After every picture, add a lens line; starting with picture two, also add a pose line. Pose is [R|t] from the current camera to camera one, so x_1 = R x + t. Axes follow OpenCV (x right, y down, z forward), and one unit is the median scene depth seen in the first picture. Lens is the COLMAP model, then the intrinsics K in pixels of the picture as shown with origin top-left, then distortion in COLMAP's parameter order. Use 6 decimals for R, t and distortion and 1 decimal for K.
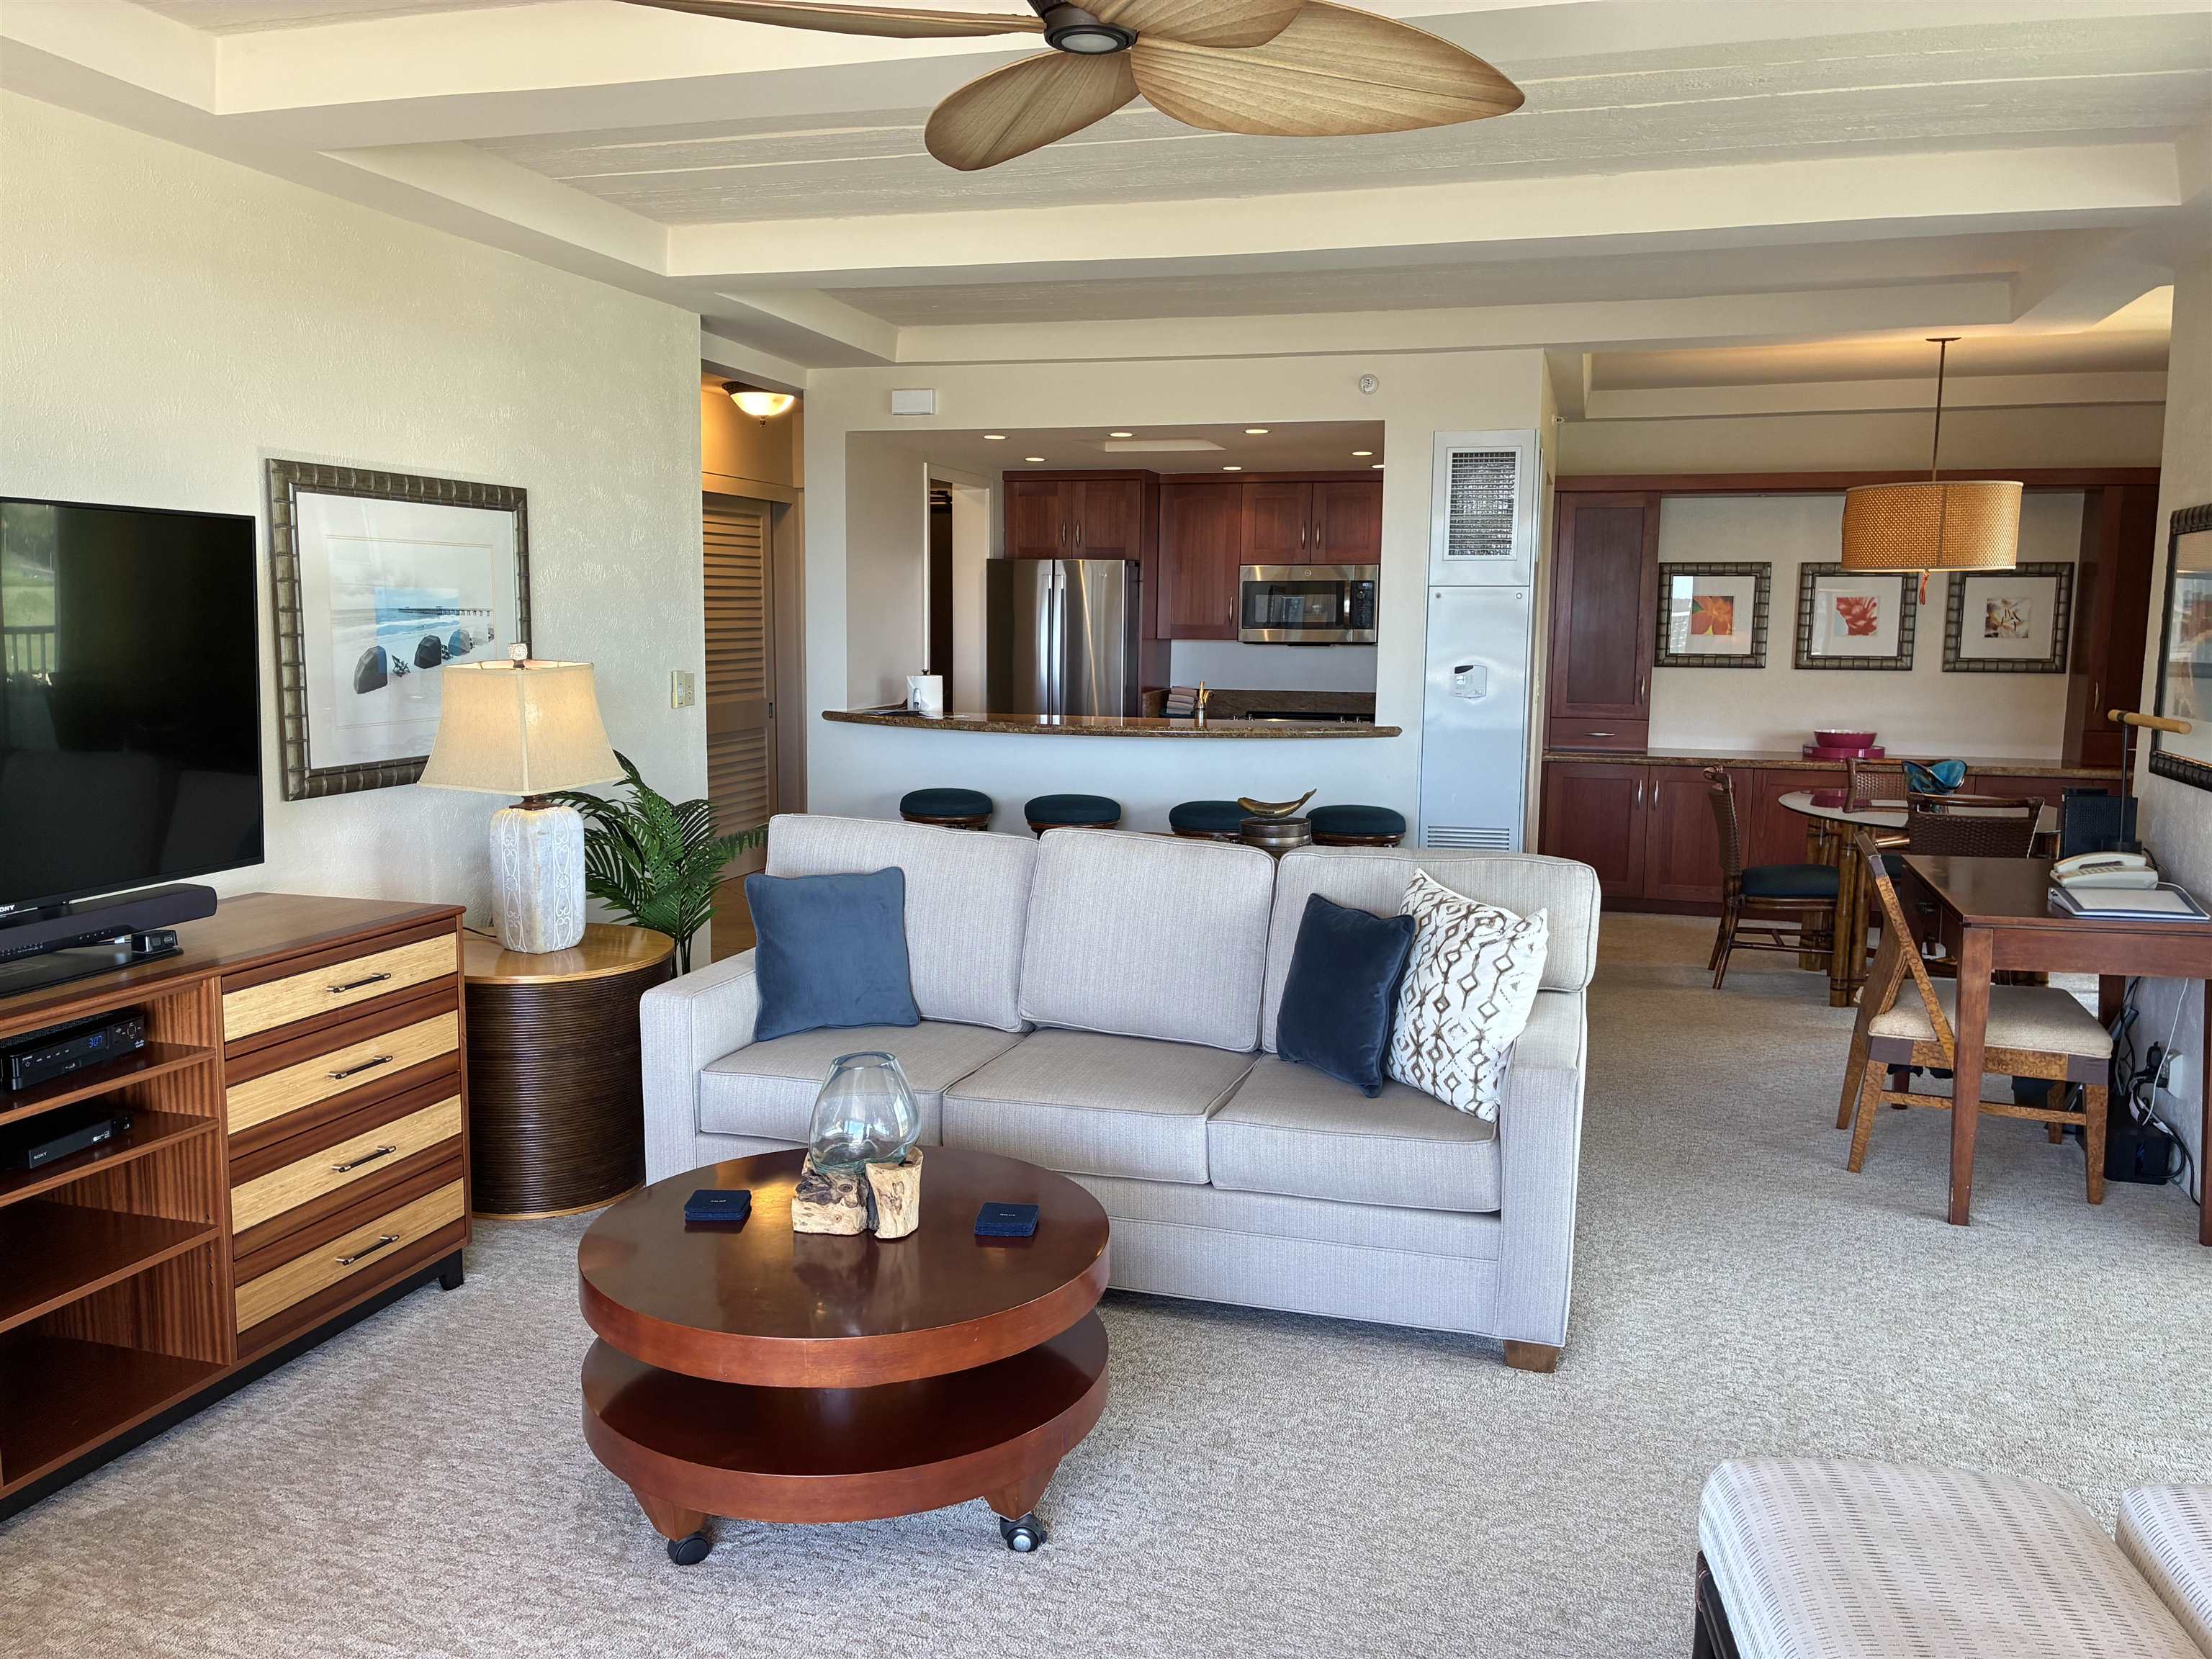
lens RADIAL K [[1683.8, 0, 1099.2], [0, 1683.8, 824.7], [0, 0, 1]] dist [0.042216, -0.040654]
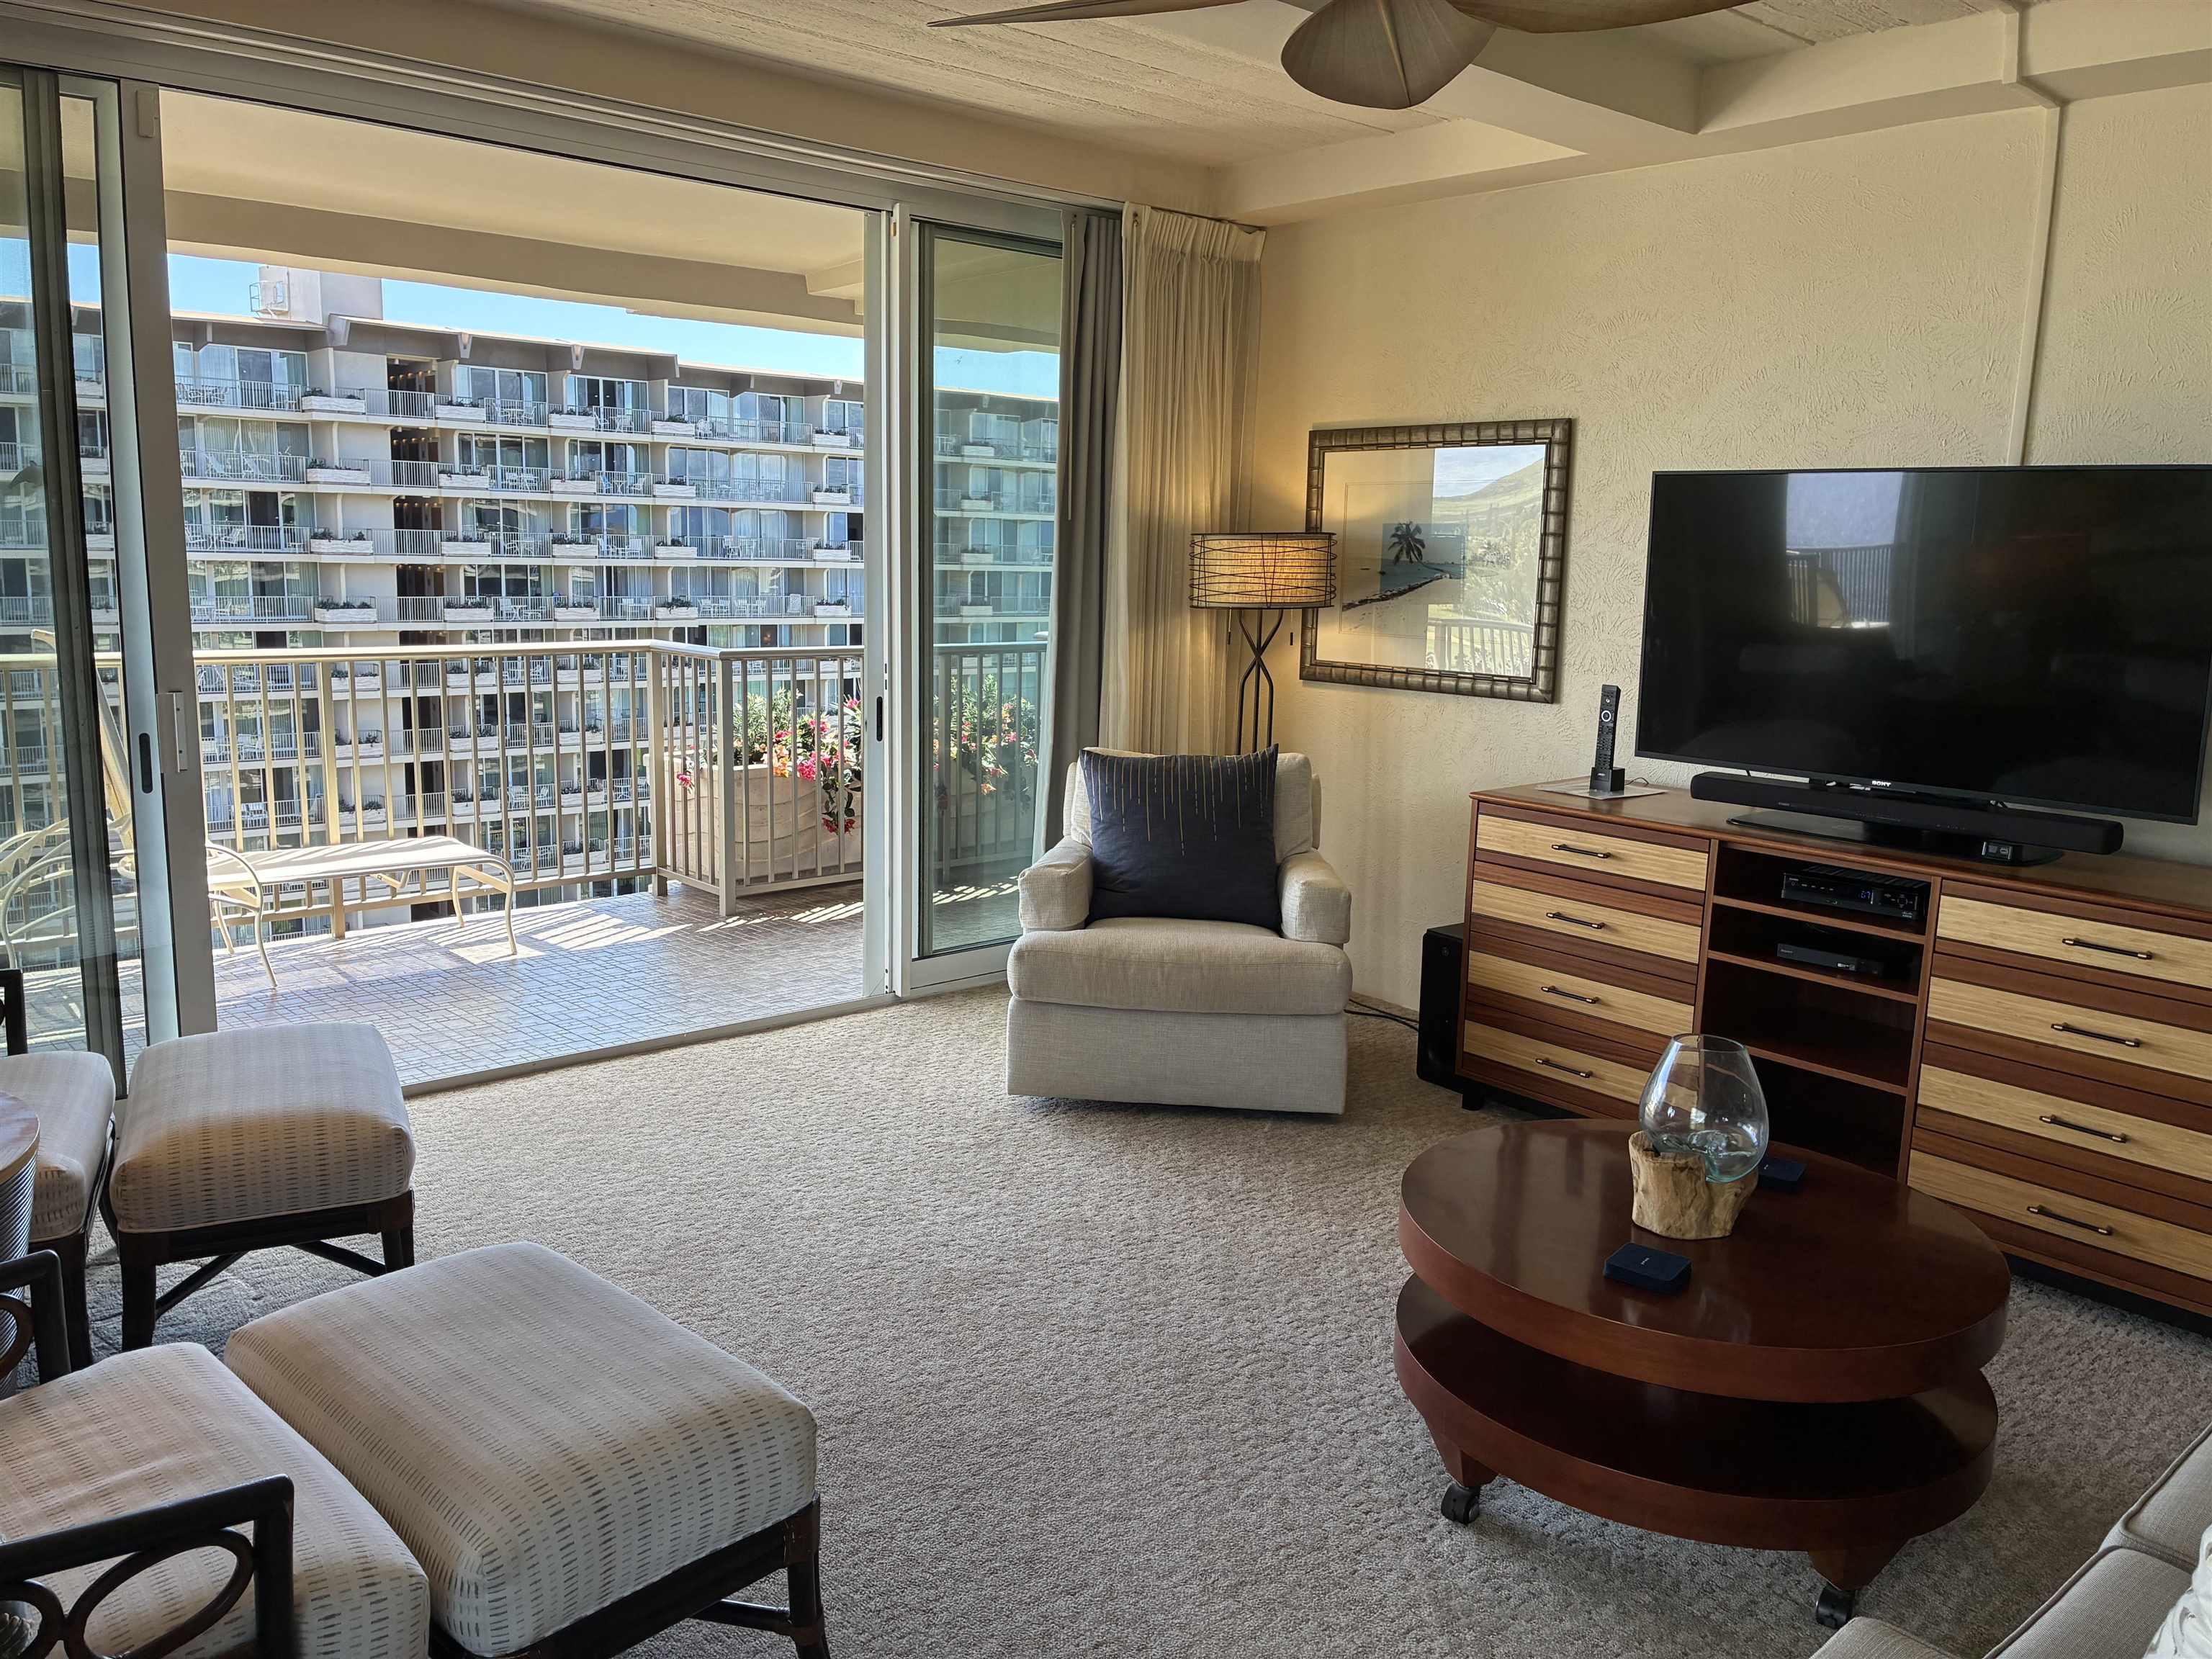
lens RADIAL K [[1652.4, 0, 1081.0], [0, 1652.4, 848.2], [0, 0, 1]] dist [0.001660, -0.025421]
pose [[-0.554499, 0.125202, -0.822712, 0.465454], [-0.133853, 0.962327, 0.236665, -0.074522], [0.821349, 0.241353, -0.516851, 0.715314]]
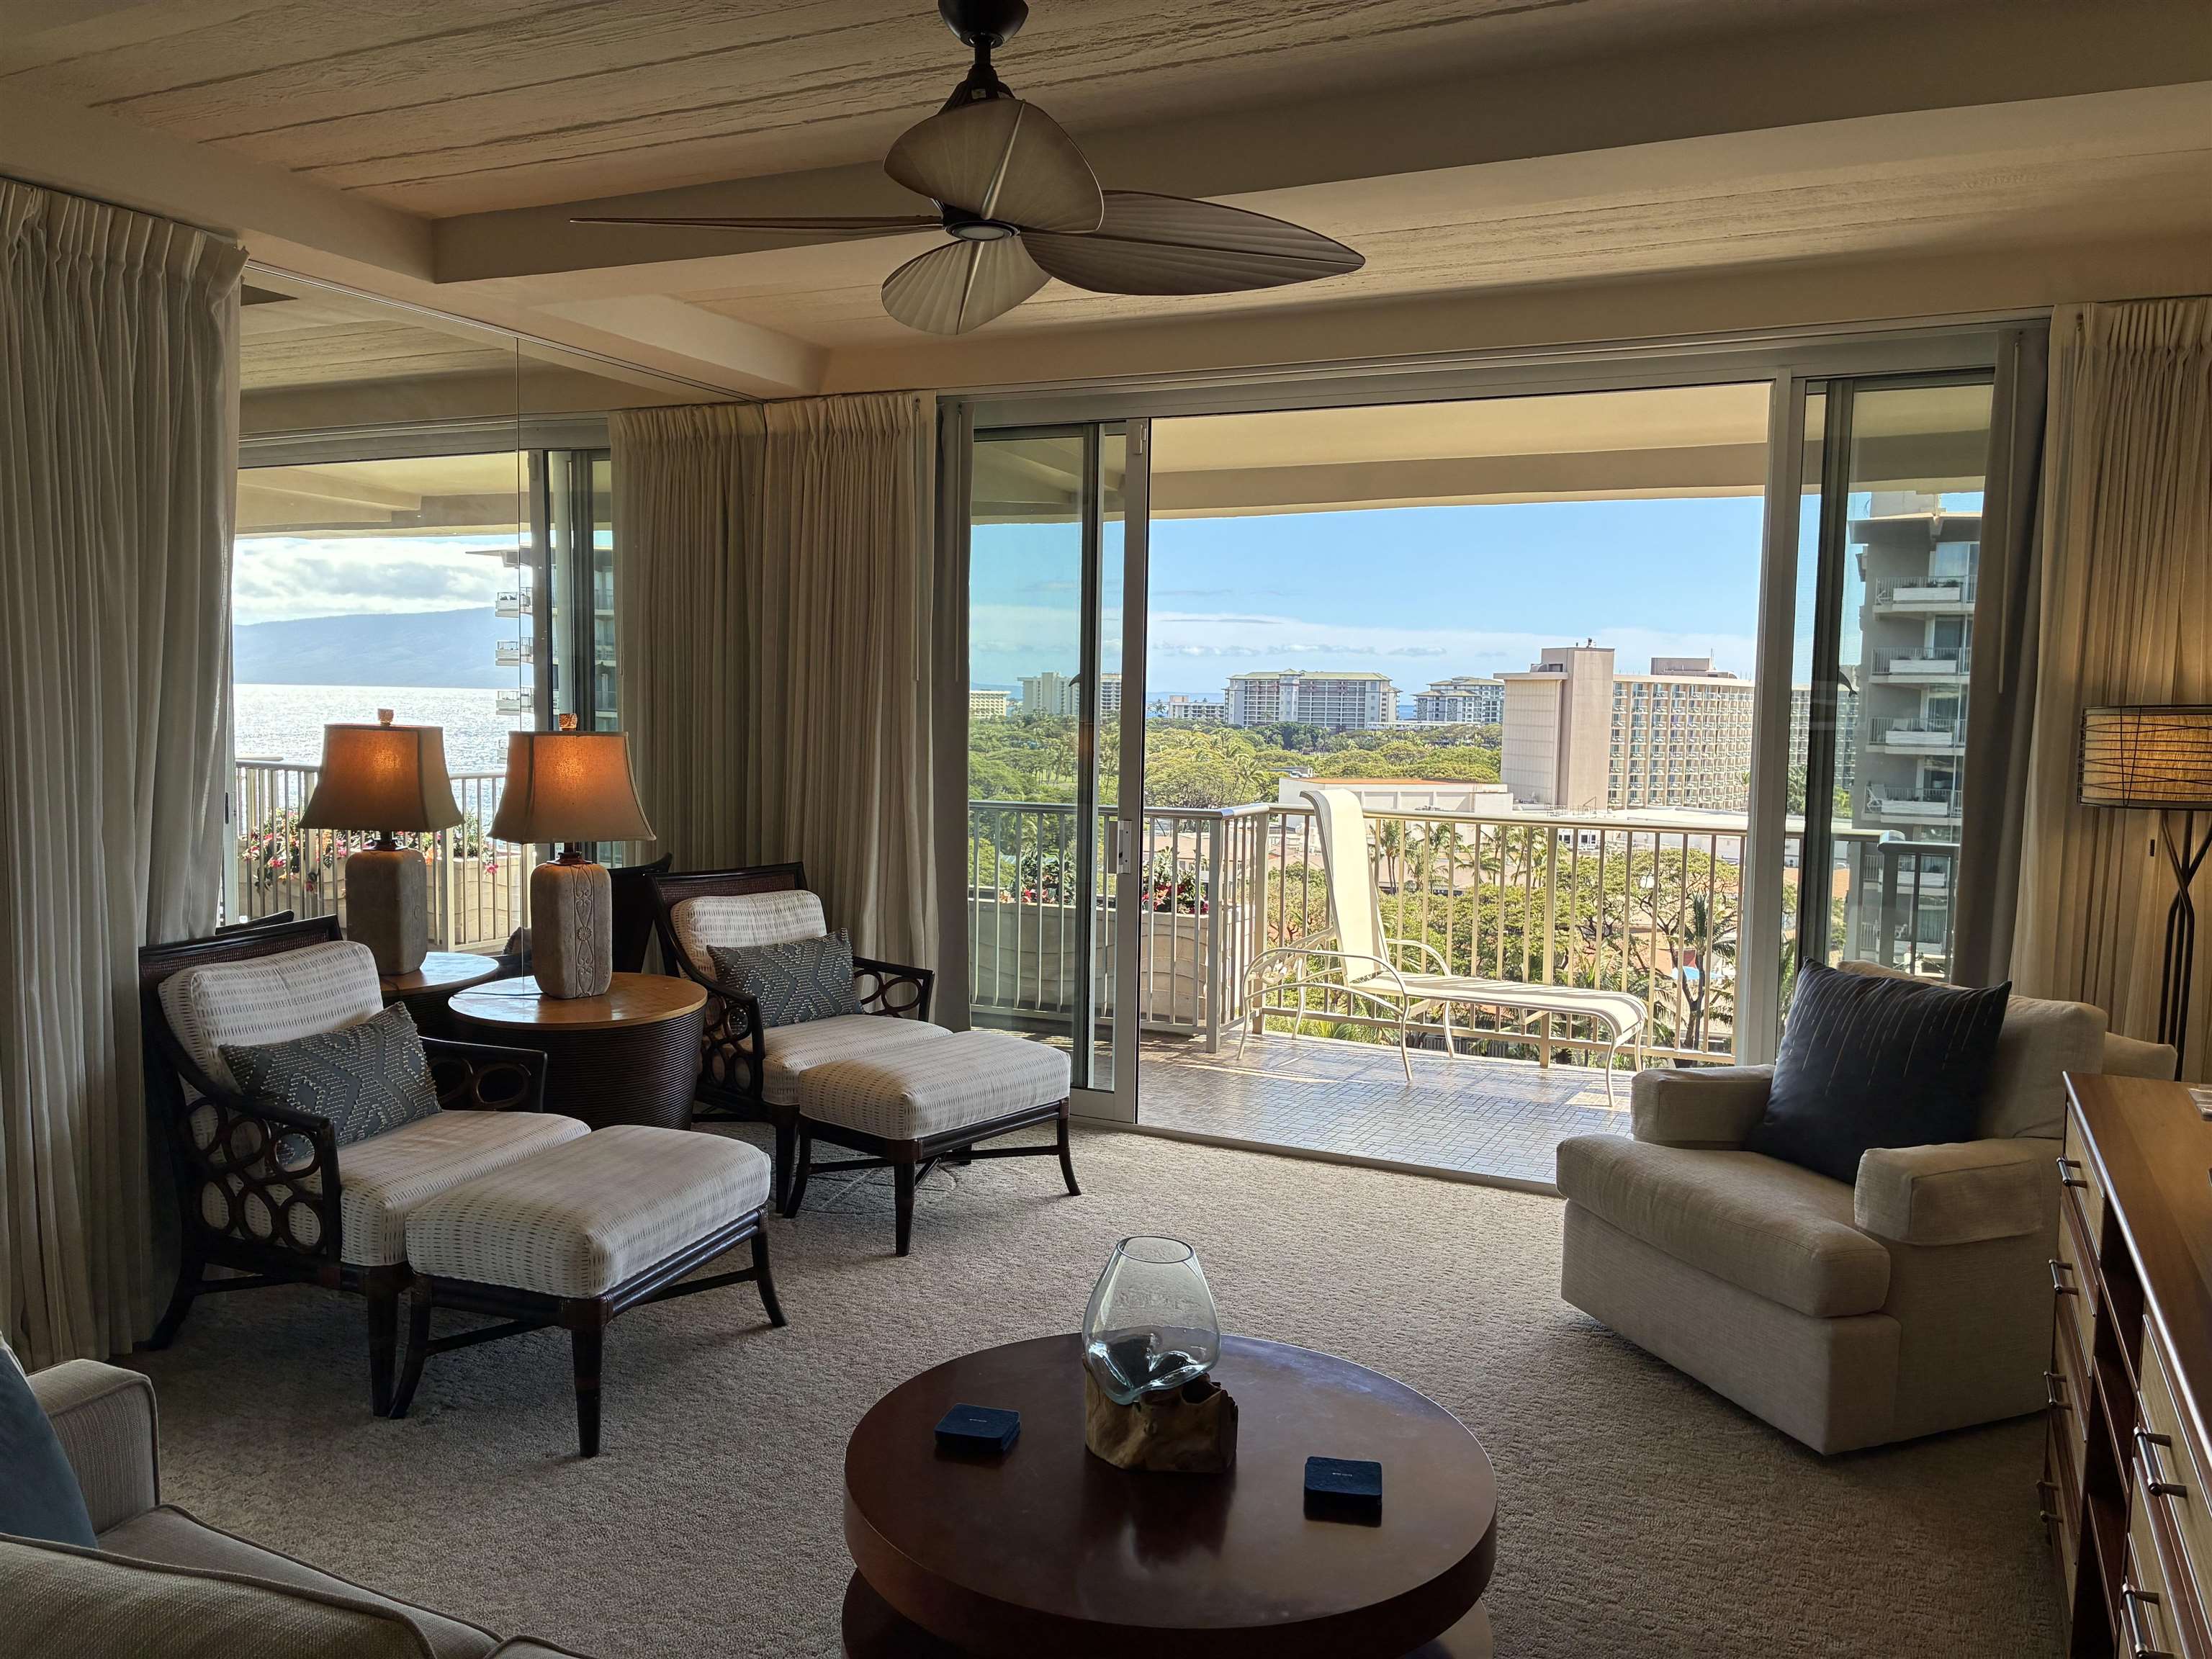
lens RADIAL K [[1685.1, 0, 1089.6], [0, 1685.1, 828.9], [0, 0, 1]] dist [0.042261, -0.045024]
pose [[-0.983466, -0.041775, 0.176211, -0.154249], [-0.004828, 0.978732, 0.205085, -0.138984], [-0.181031, 0.200843, -0.962751, 1.084888]]
